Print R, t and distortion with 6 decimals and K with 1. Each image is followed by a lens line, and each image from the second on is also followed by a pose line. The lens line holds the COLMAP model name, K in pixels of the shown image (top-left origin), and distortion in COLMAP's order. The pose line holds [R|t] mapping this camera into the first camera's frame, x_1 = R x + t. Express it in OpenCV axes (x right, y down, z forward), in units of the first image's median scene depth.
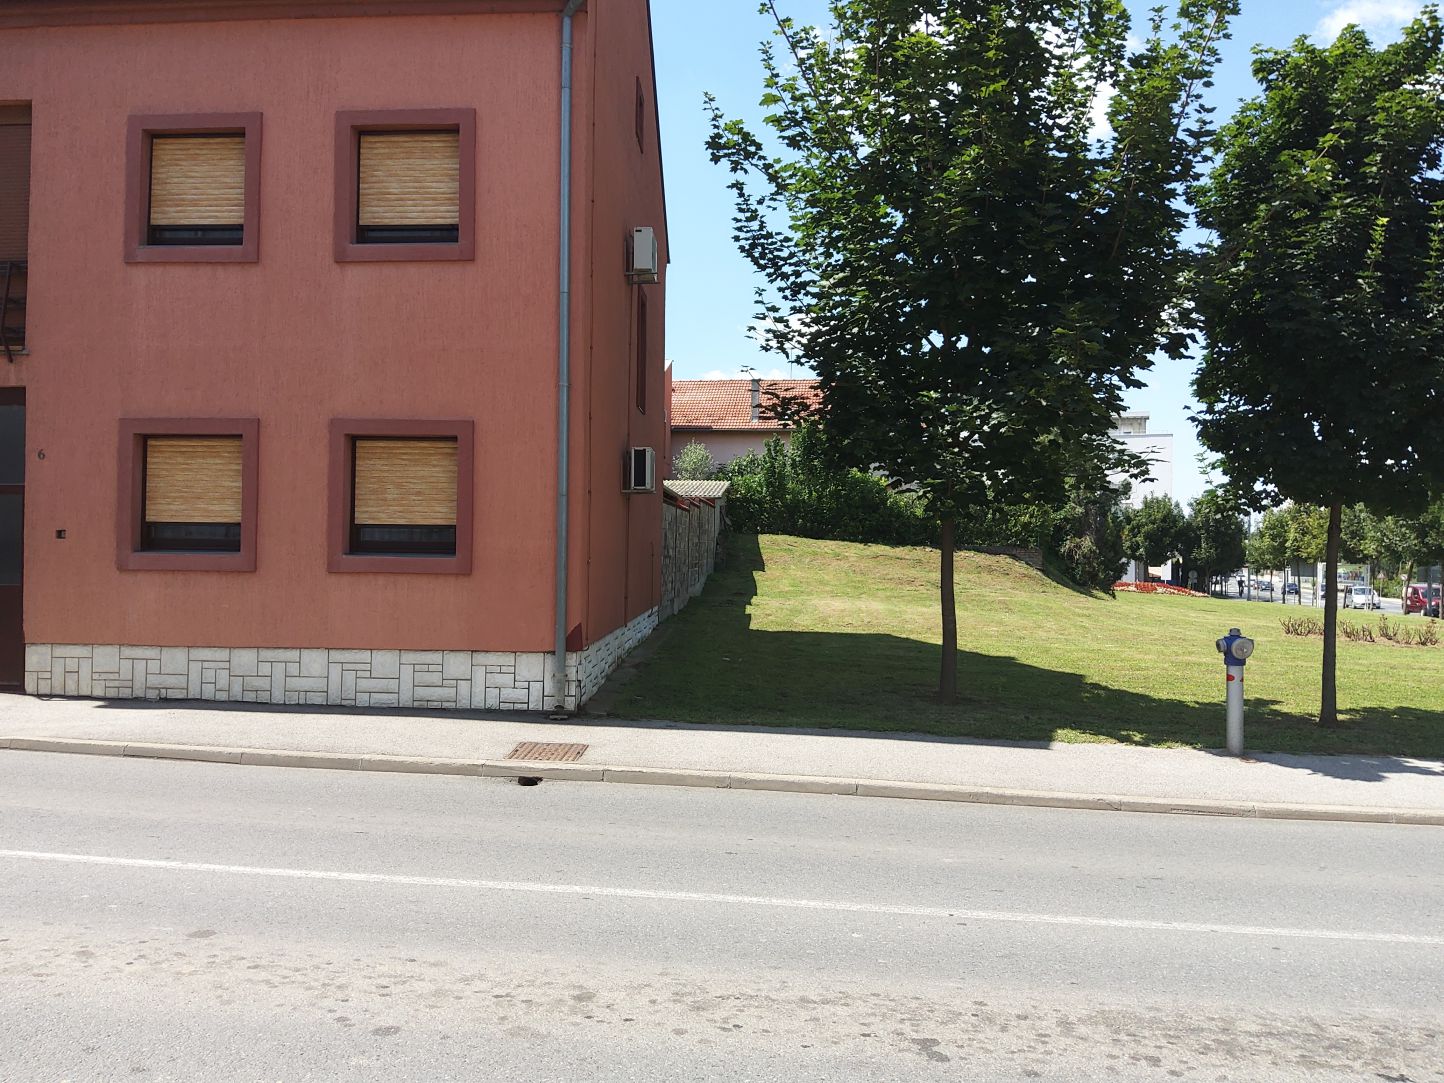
lens RADIAL K [[1023.2, 0, 720.1], [0, 1023.2, 533.7], [0, 0, 1]] dist [-0.012092, -0.047404]
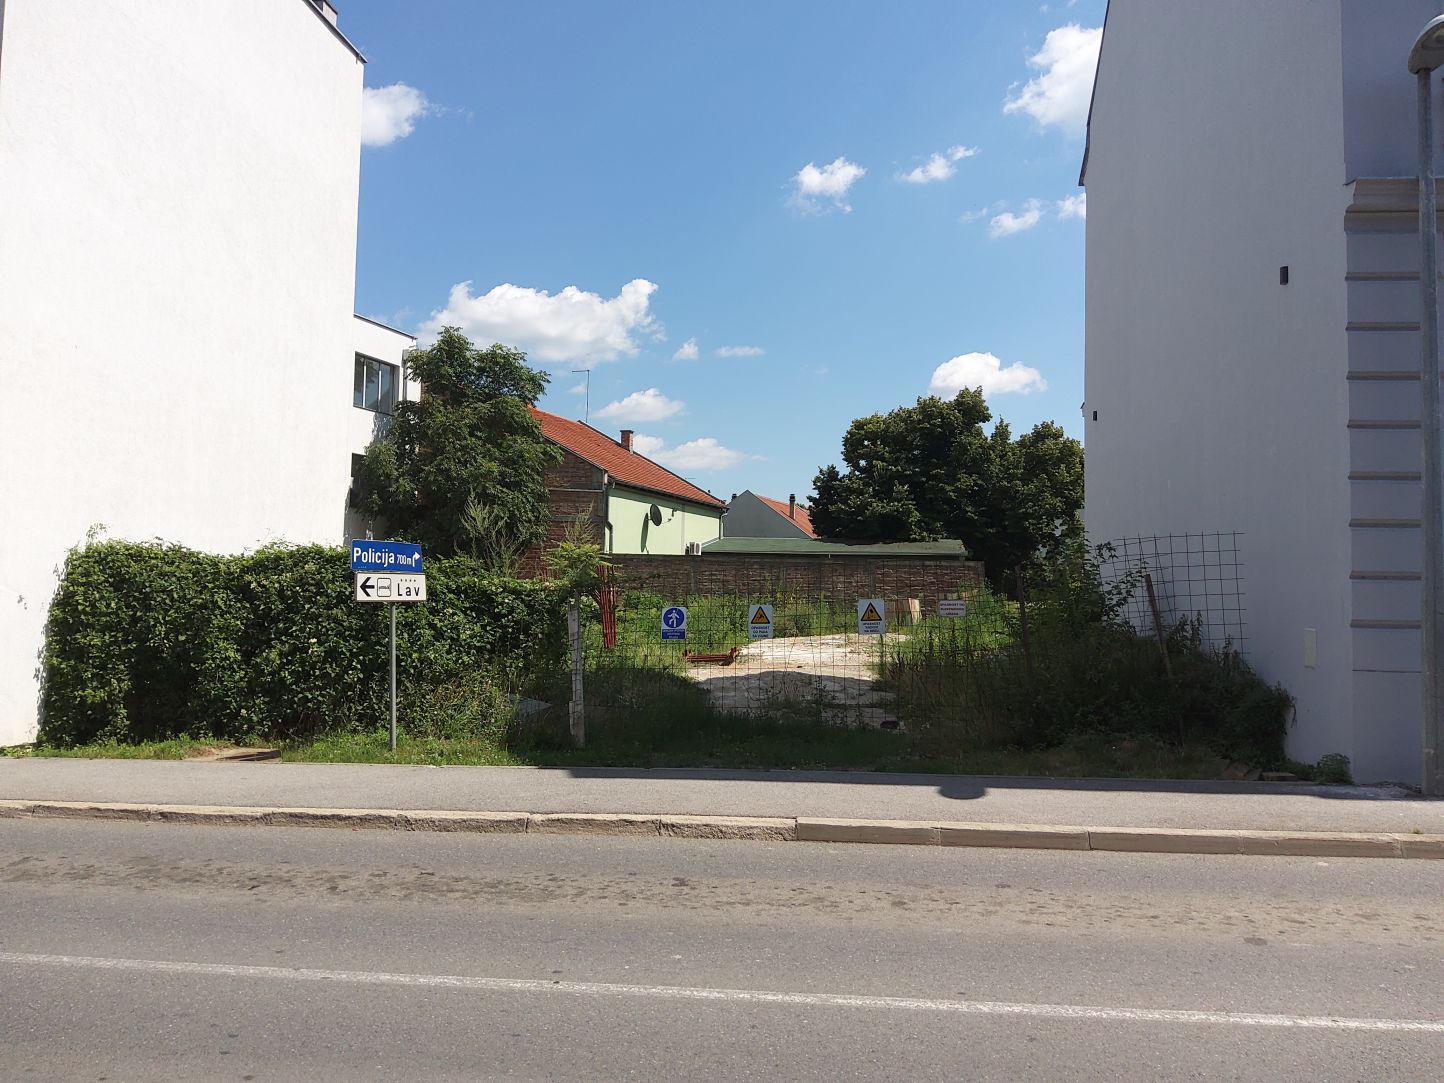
lens RADIAL K [[1023.2, 0, 723.4], [0, 1023.2, 547.0], [0, 0, 1]] dist [-0.012092, -0.047404]
pose [[-0.997528, -0.031519, 0.062801, 0.040441], [-0.035193, 0.997680, -0.058281, 0.039430], [-0.060818, -0.060347, -0.996323, 2.462216]]
